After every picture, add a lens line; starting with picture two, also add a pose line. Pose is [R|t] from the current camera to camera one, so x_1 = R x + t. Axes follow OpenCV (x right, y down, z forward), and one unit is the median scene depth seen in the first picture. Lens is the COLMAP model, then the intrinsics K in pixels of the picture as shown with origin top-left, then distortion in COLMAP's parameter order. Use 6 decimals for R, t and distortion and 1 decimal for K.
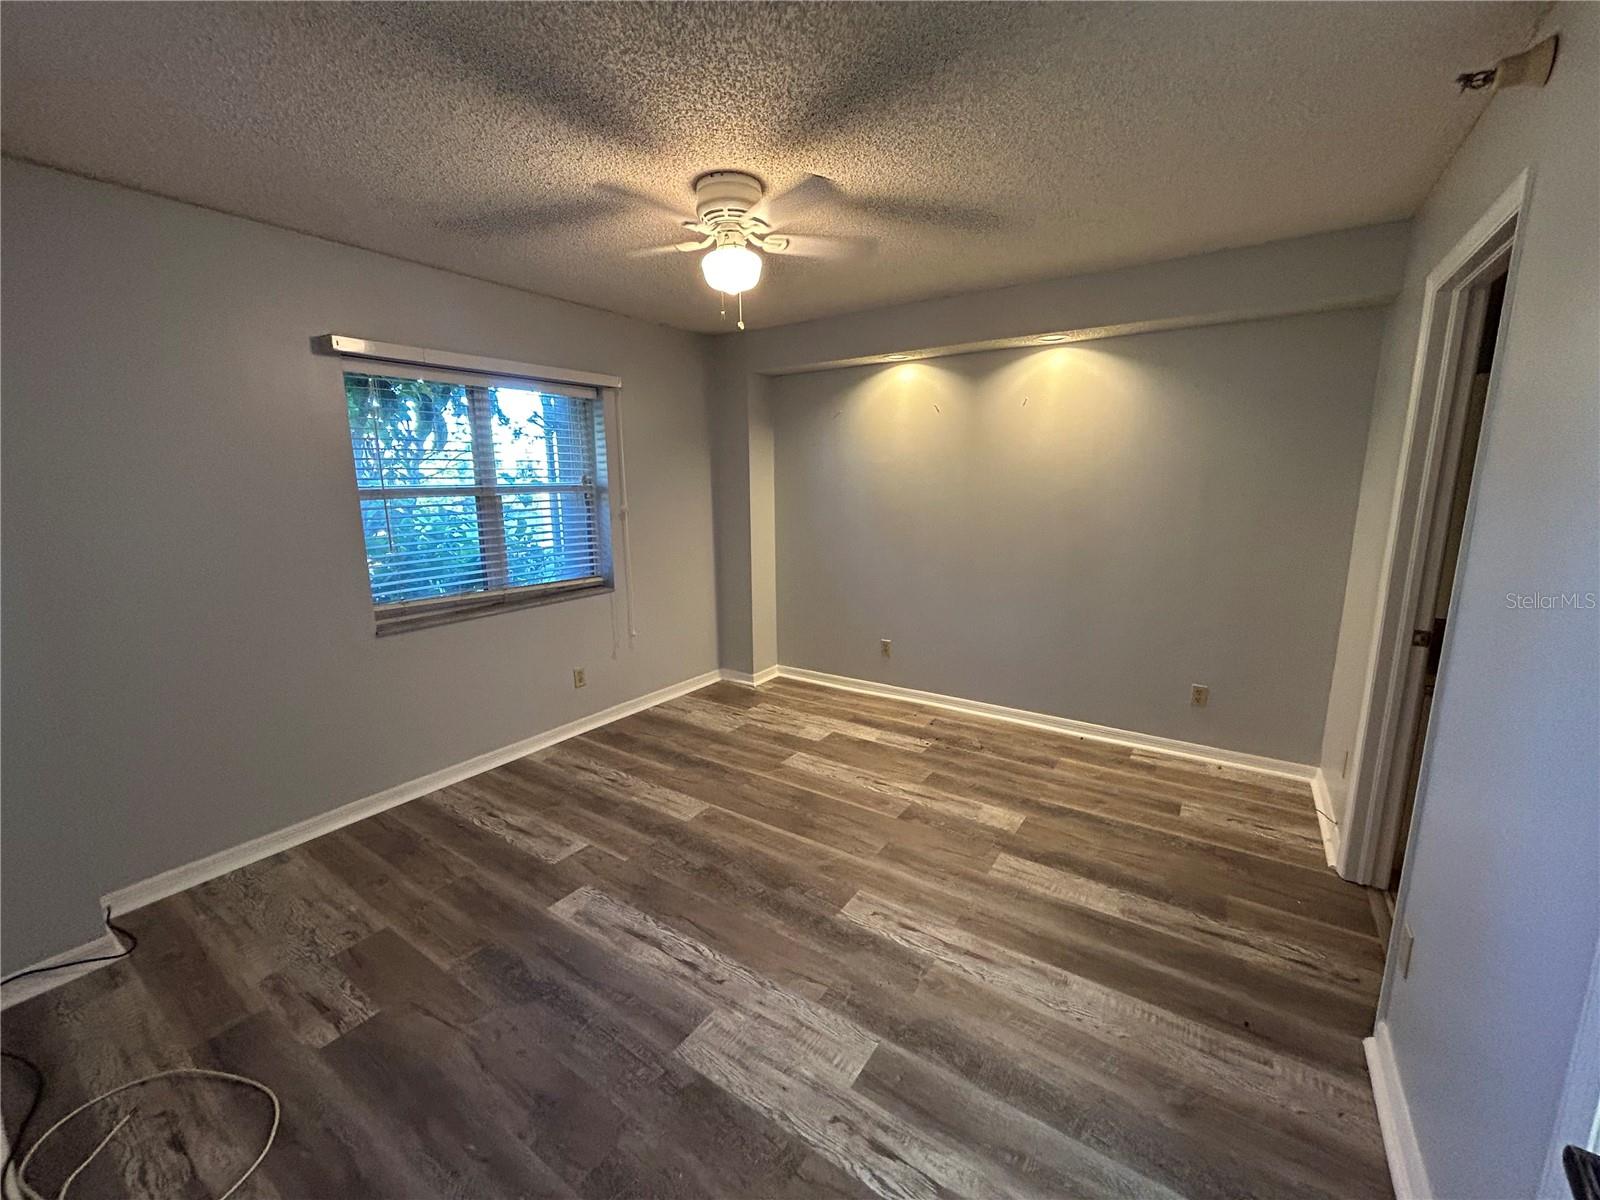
lens RADIAL K [[648.2, 0, 801.0], [0, 648.2, 597.6], [0, 0, 1]] dist [0.000175, -0.000327]
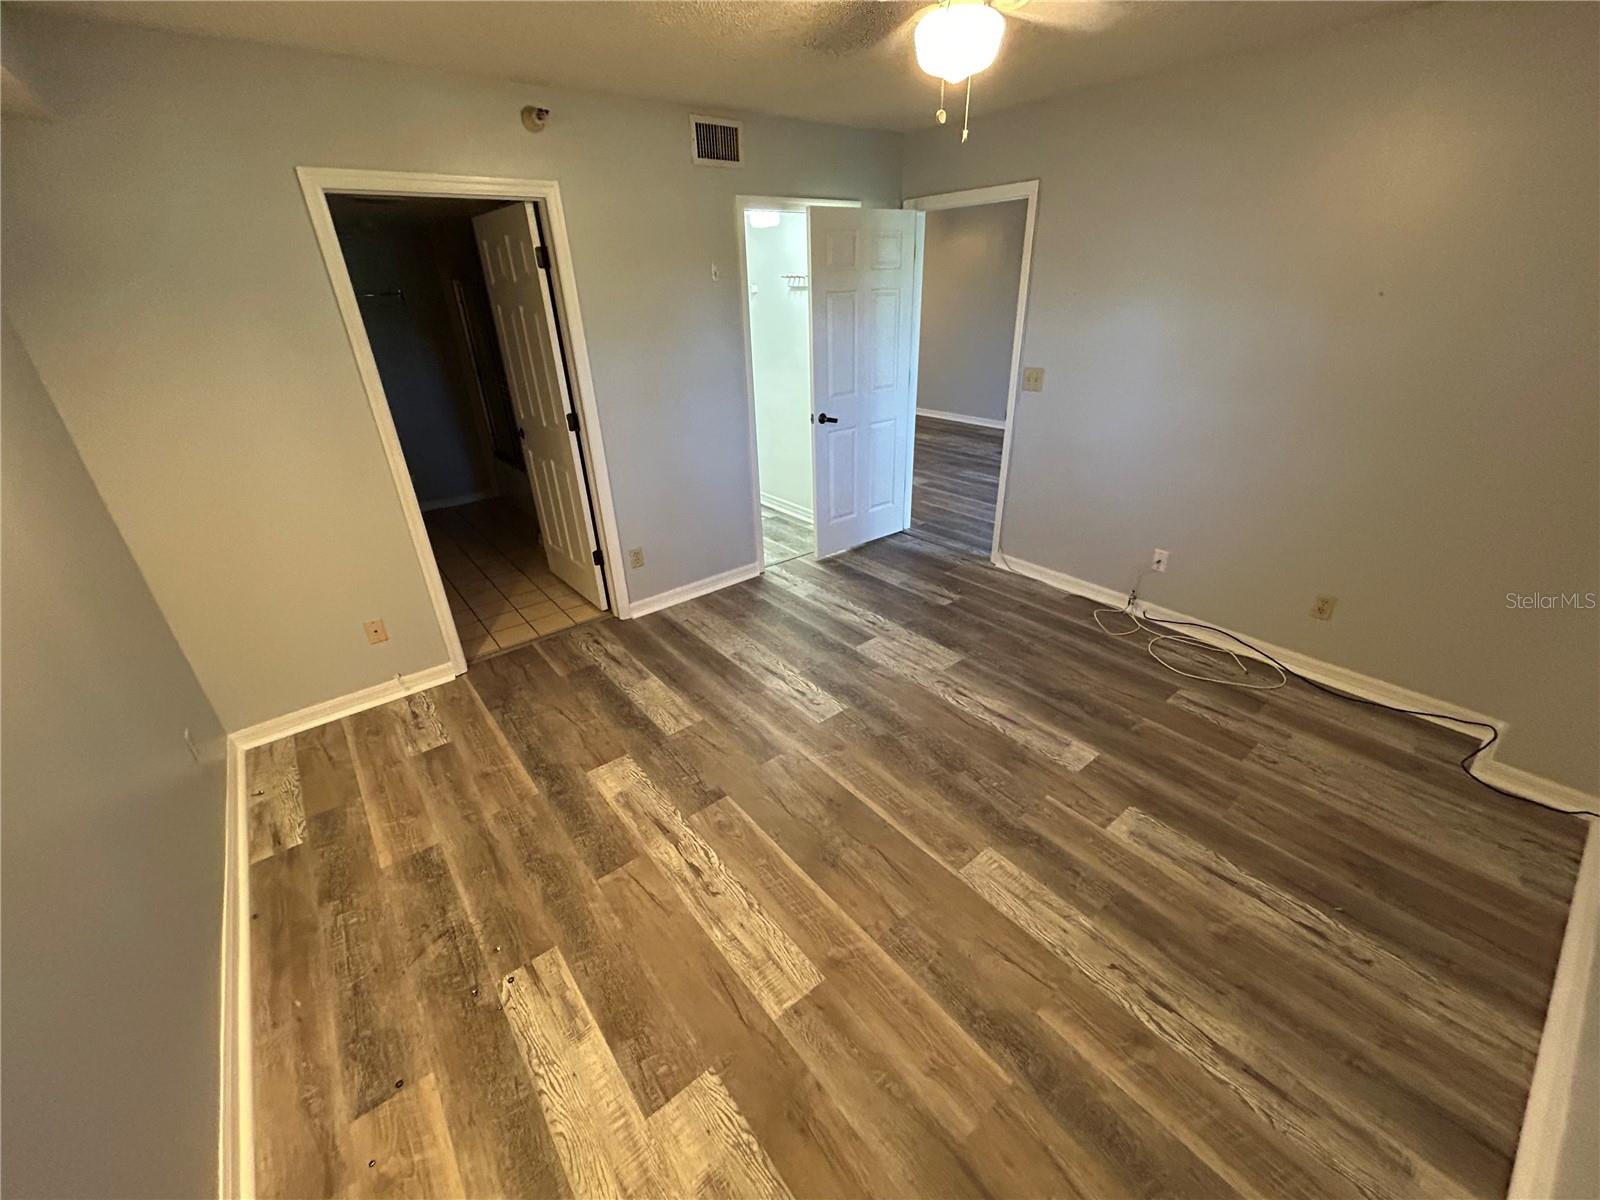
lens RADIAL K [[648.2, 0, 804.0], [0, 648.2, 600.3], [0, 0, 1]] dist [0.000175, -0.000327]
pose [[-0.955028, -0.095625, 0.280675, -0.167820], [0.092725, 0.802785, 0.589015, -0.366372], [-0.281646, 0.588551, -0.757815, 1.566769]]
